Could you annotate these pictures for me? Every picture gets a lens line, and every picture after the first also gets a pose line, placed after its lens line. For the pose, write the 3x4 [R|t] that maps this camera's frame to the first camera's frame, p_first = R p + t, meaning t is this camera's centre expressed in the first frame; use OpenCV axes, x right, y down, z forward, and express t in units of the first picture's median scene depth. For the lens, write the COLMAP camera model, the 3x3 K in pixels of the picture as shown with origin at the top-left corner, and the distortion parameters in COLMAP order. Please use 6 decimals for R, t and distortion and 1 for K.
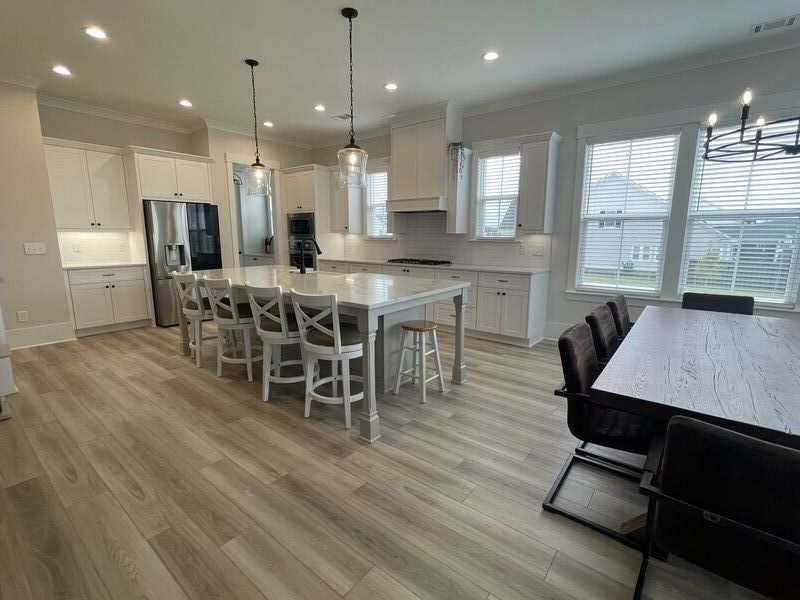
lens RADIAL K [[370.7, 0, 403.8], [0, 370.7, 300.5], [0, 0, 1]] dist [-0.000988, 0.000512]
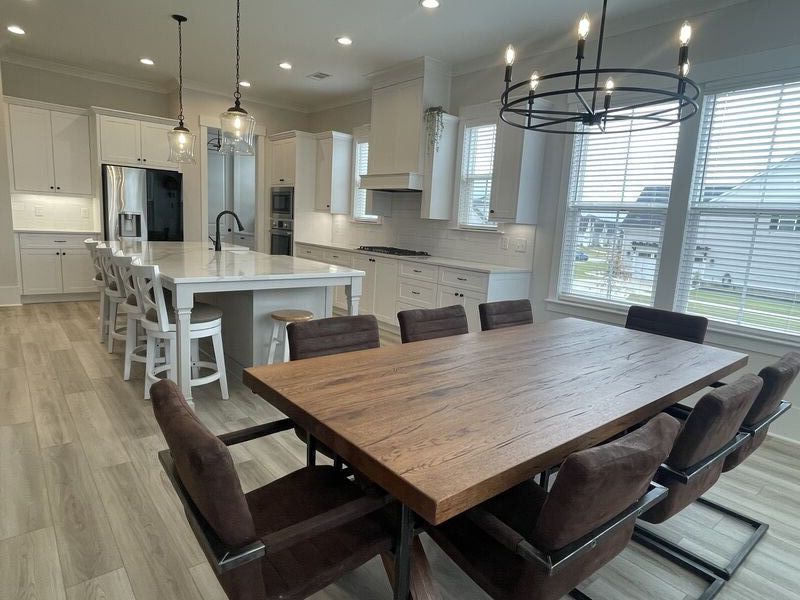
lens RADIAL K [[478.3, 0, 410.6], [0, 478.3, 300.8], [0, 0, 1]] dist [0.002195, 0.000254]
pose [[0.977958, 0.087328, -0.189660, 0.381014], [-0.090477, 0.995866, -0.007990, 0.012896], [0.188179, 0.024974, 0.981817, -0.036919]]
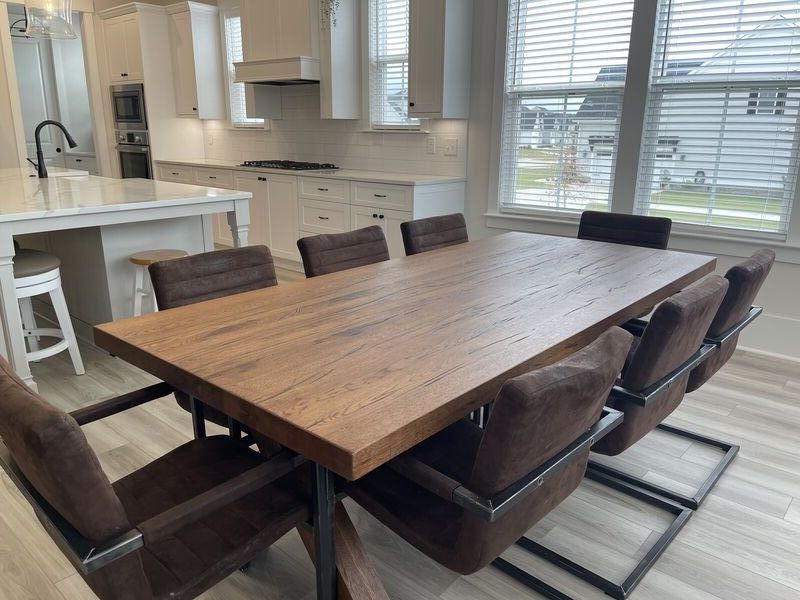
lens RADIAL K [[601.5, 0, 400.0], [0, 601.5, 300.0], [0, 0, 1]] dist [0.066262, -0.074755]
pose [[0.997924, 0.021027, -0.060877, 0.389856], [-0.014764, 0.994720, 0.101554, 0.020564], [0.062690, -0.100444, 0.992966, -0.037400]]
